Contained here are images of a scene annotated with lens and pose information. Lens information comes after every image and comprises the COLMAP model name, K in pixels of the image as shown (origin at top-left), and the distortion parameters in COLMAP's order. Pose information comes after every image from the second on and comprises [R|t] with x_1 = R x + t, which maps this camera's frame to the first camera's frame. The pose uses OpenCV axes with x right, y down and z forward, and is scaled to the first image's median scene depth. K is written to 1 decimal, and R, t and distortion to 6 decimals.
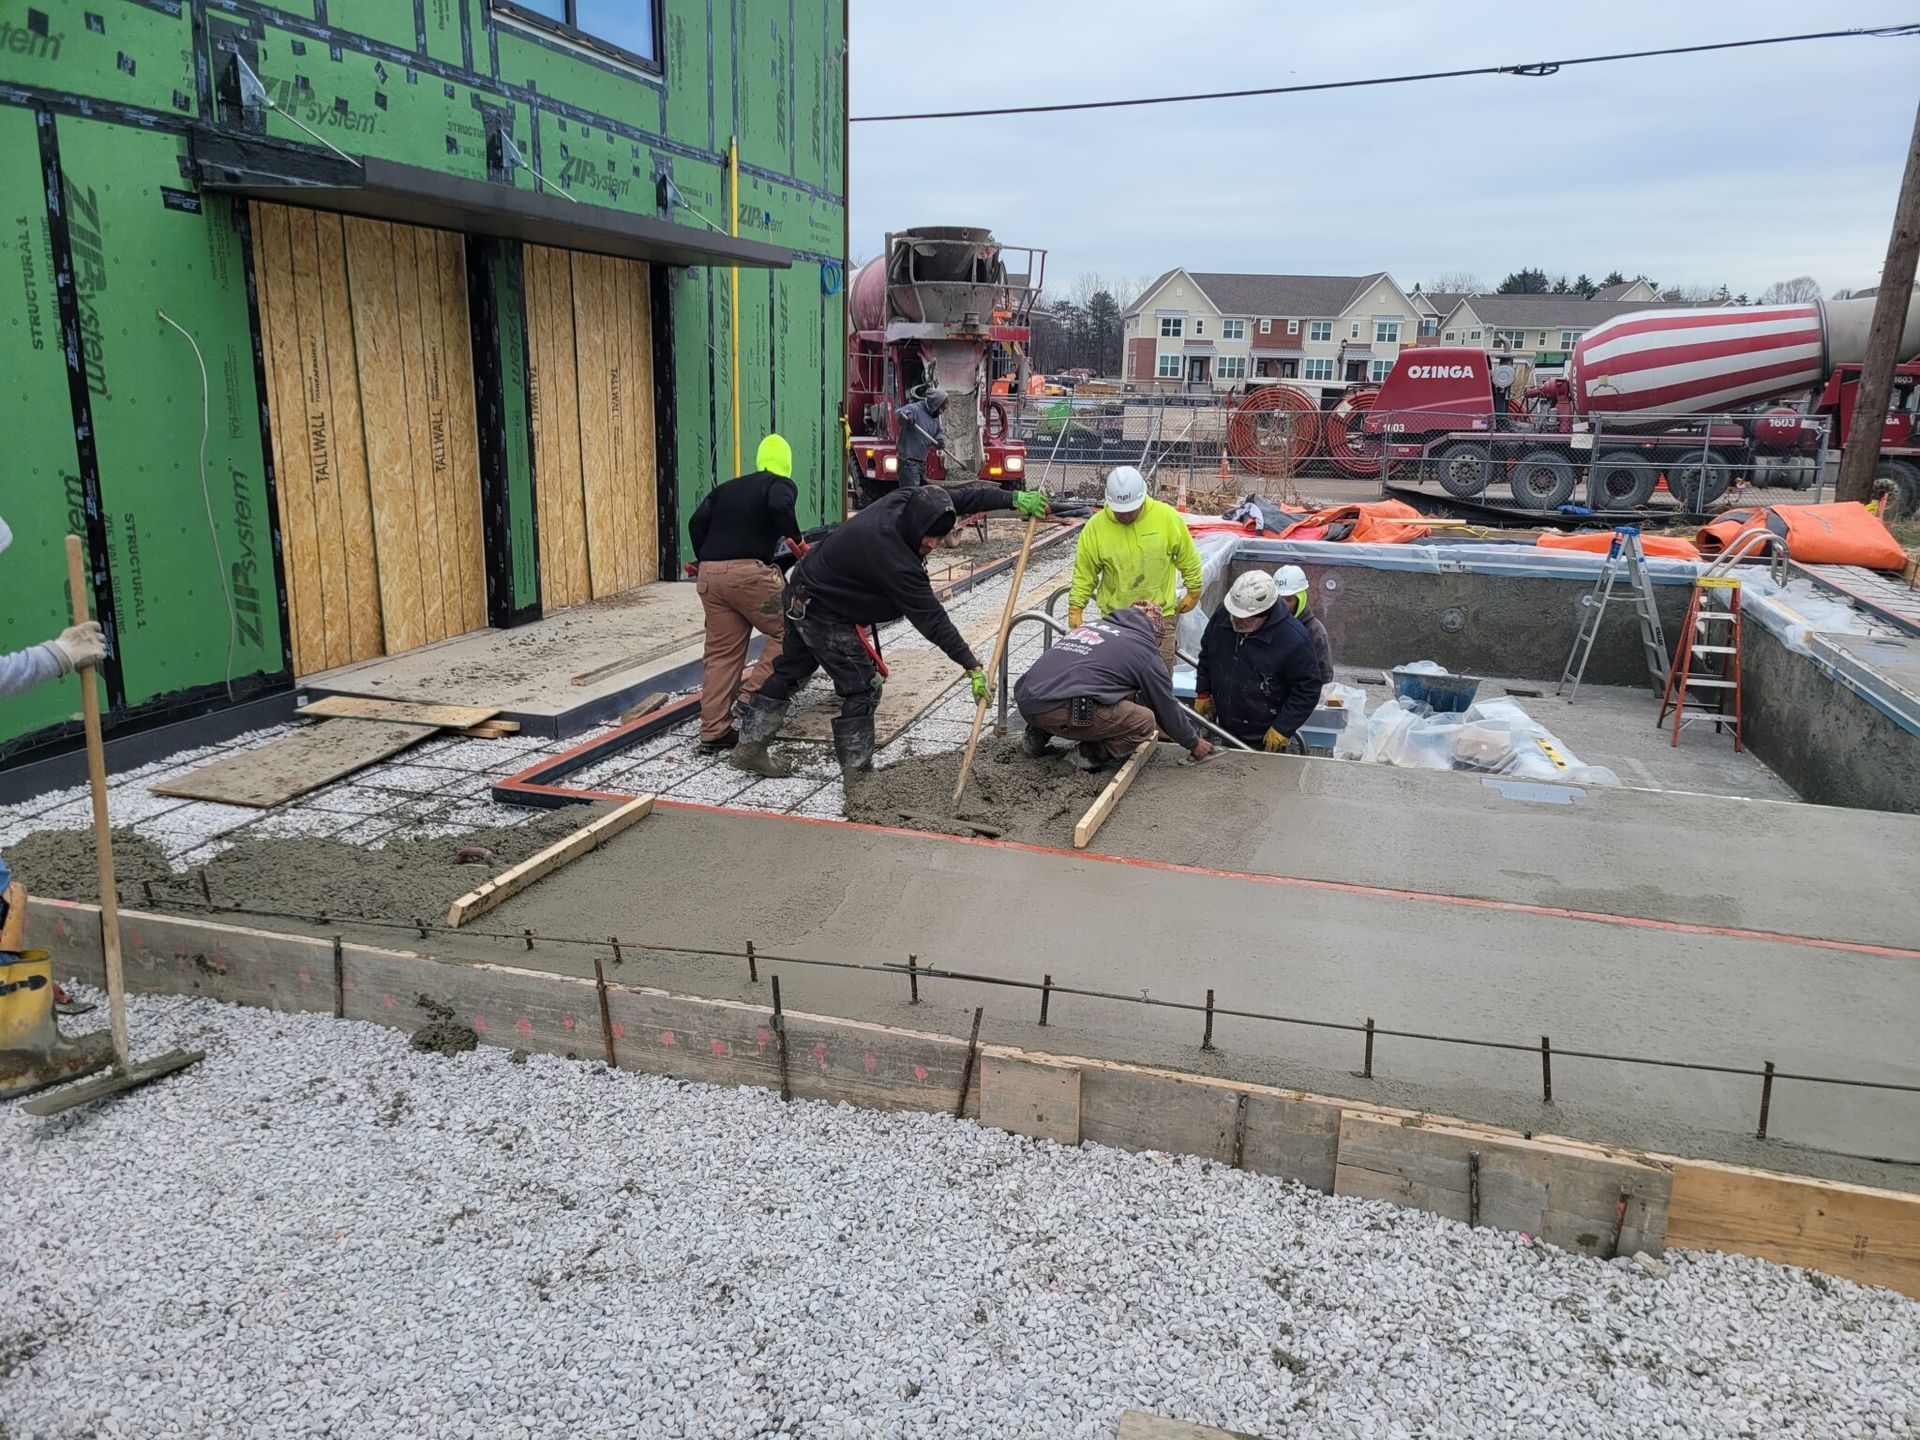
lens RADIAL K [[1433.2, 0, 989.2], [0, 1433.2, 723.6], [0, 0, 1]] dist [0.067745, -0.066827]
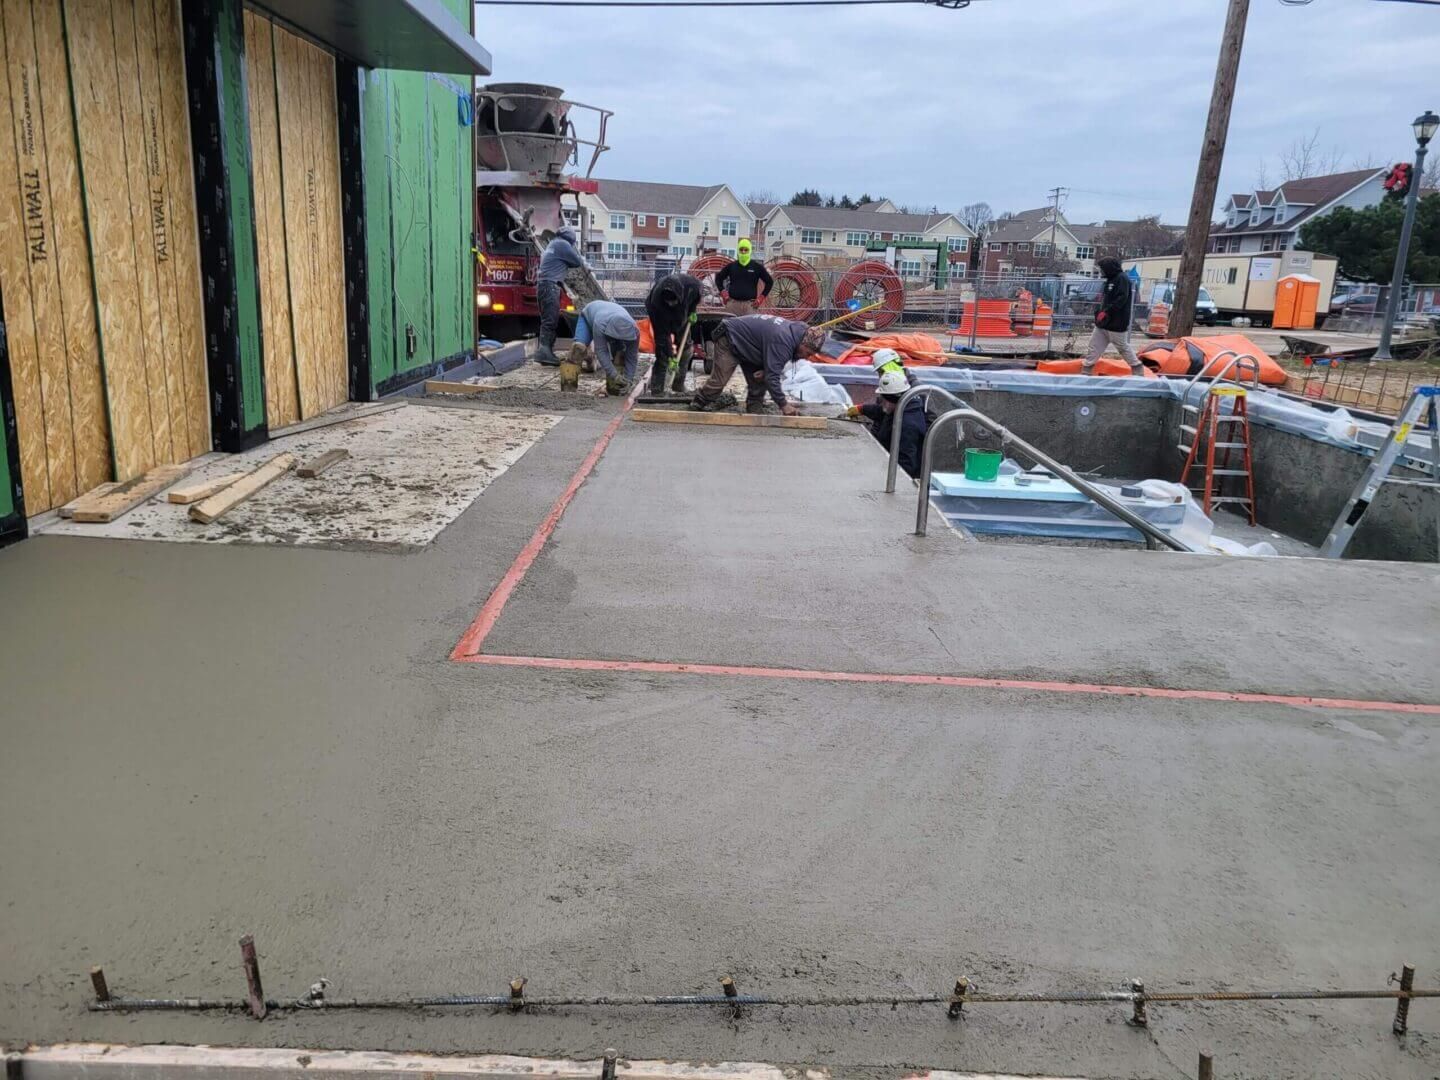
lens RADIAL K [[1074.9, 0, 741.9], [0, 1074.9, 542.7], [0, 0, 1]] dist [0.067745, -0.066827]
pose [[0.960289, -0.051502, 0.274211, -0.207797], [0.046013, 0.998591, 0.026417, -0.013821], [-0.275185, -0.012751, 0.961307, 0.265408]]
